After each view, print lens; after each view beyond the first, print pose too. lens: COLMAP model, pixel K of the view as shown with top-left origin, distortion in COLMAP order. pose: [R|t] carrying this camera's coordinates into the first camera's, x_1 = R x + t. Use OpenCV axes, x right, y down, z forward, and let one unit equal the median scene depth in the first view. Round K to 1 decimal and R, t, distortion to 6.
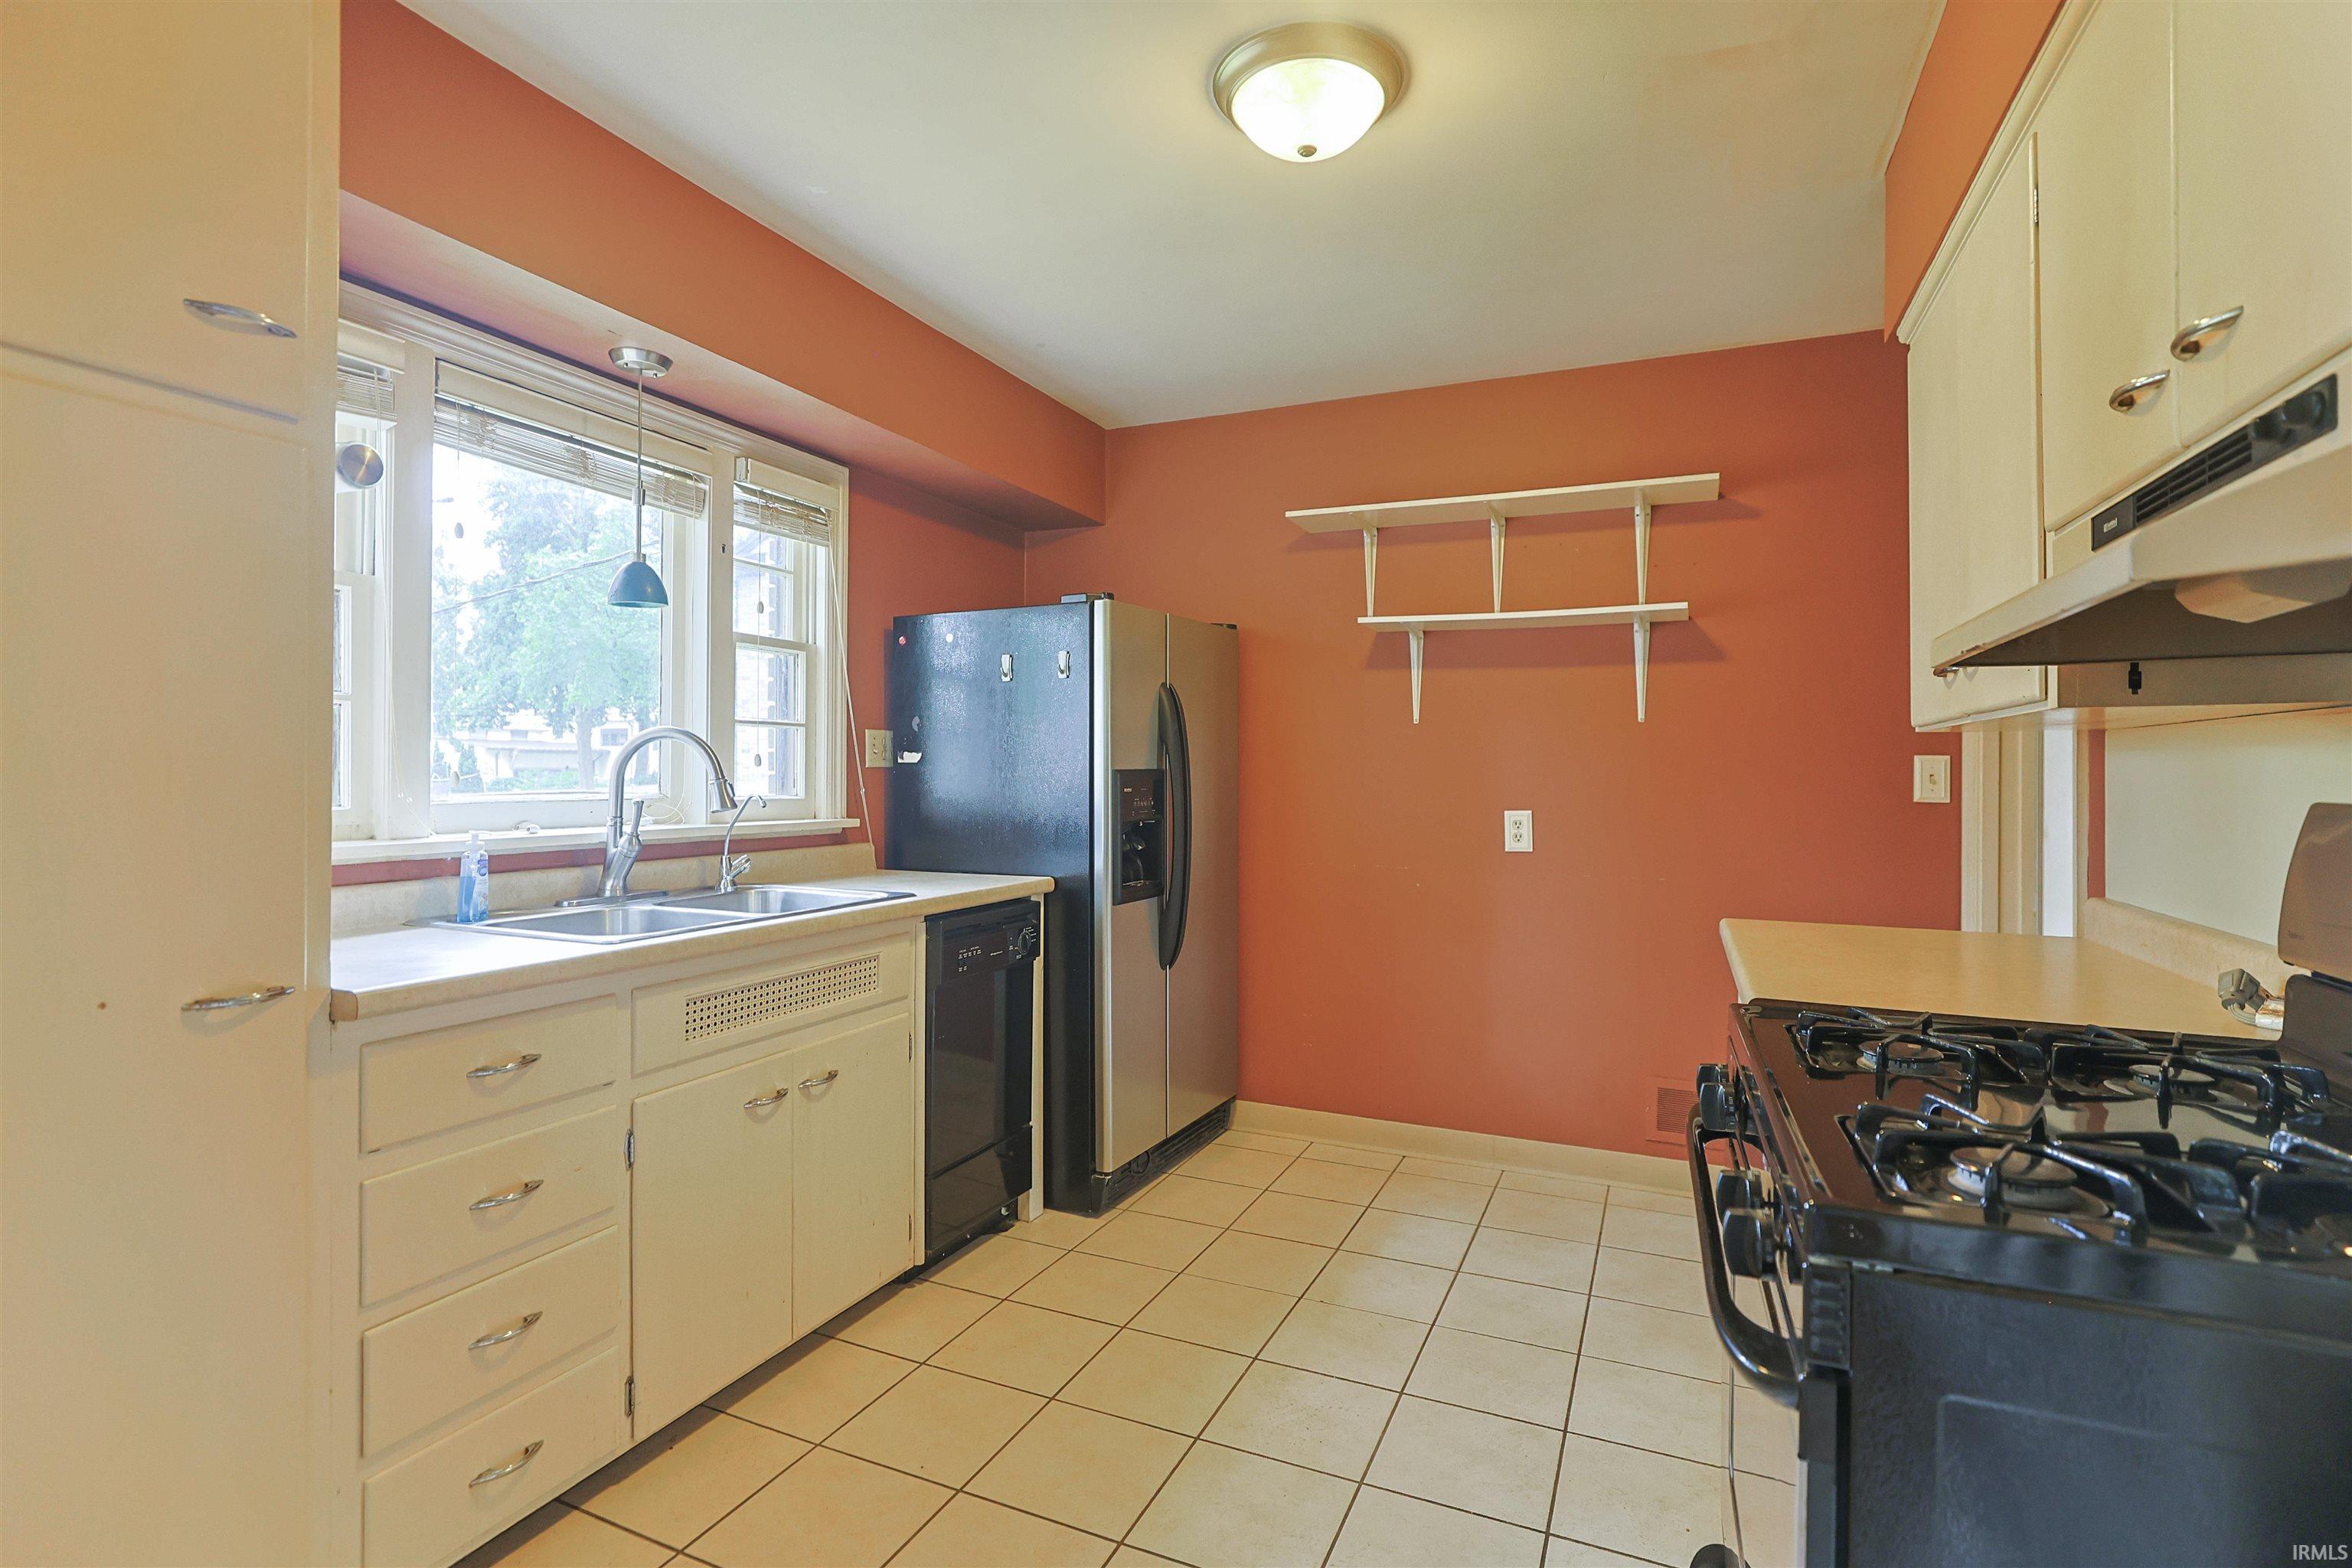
lens RADIAL K [[1136.6, 0, 1176.0], [0, 1136.6, 772.5], [0, 0, 1]] dist [-0.015230, 0.005537]
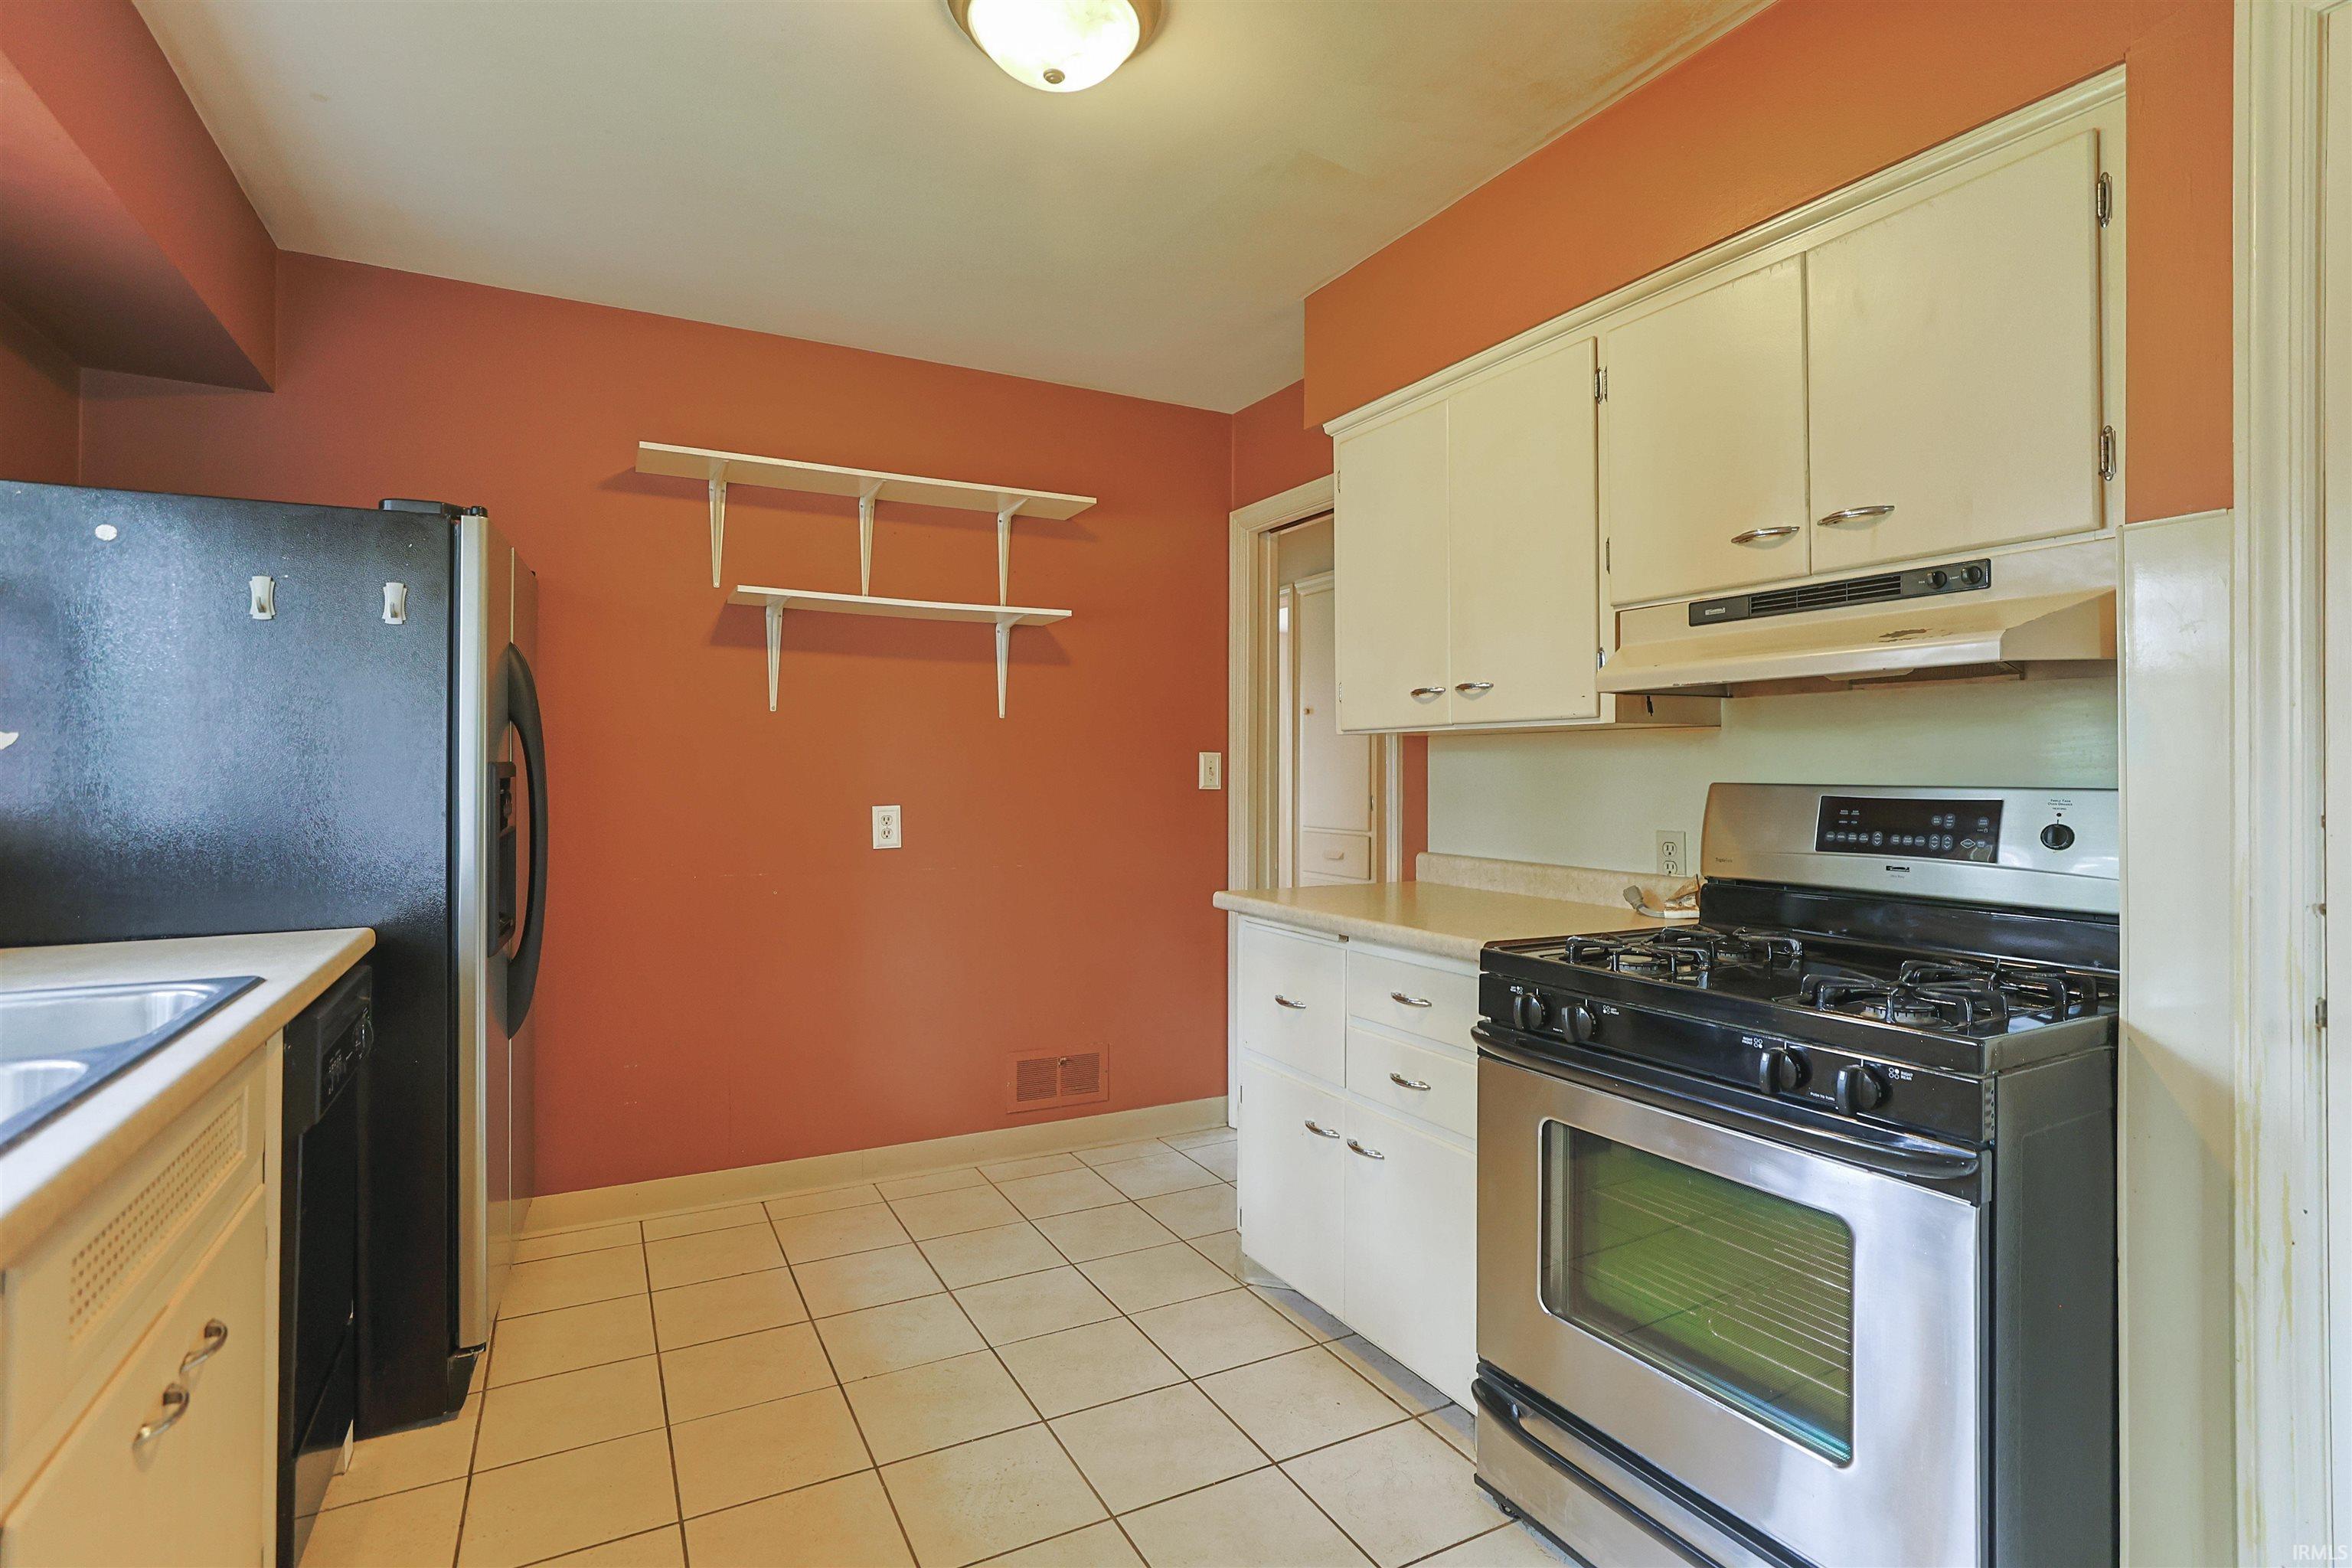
lens RADIAL K [[1136.6, 0, 1184.9], [0, 1136.6, 772.8], [0, 0, 1]] dist [-0.015230, 0.005537]
pose [[0.603810, -0.006211, 0.797104, -0.327185], [0.001200, 0.999976, 0.006883, -0.001019], [-0.797127, -0.003199, 0.603803, 0.228033]]
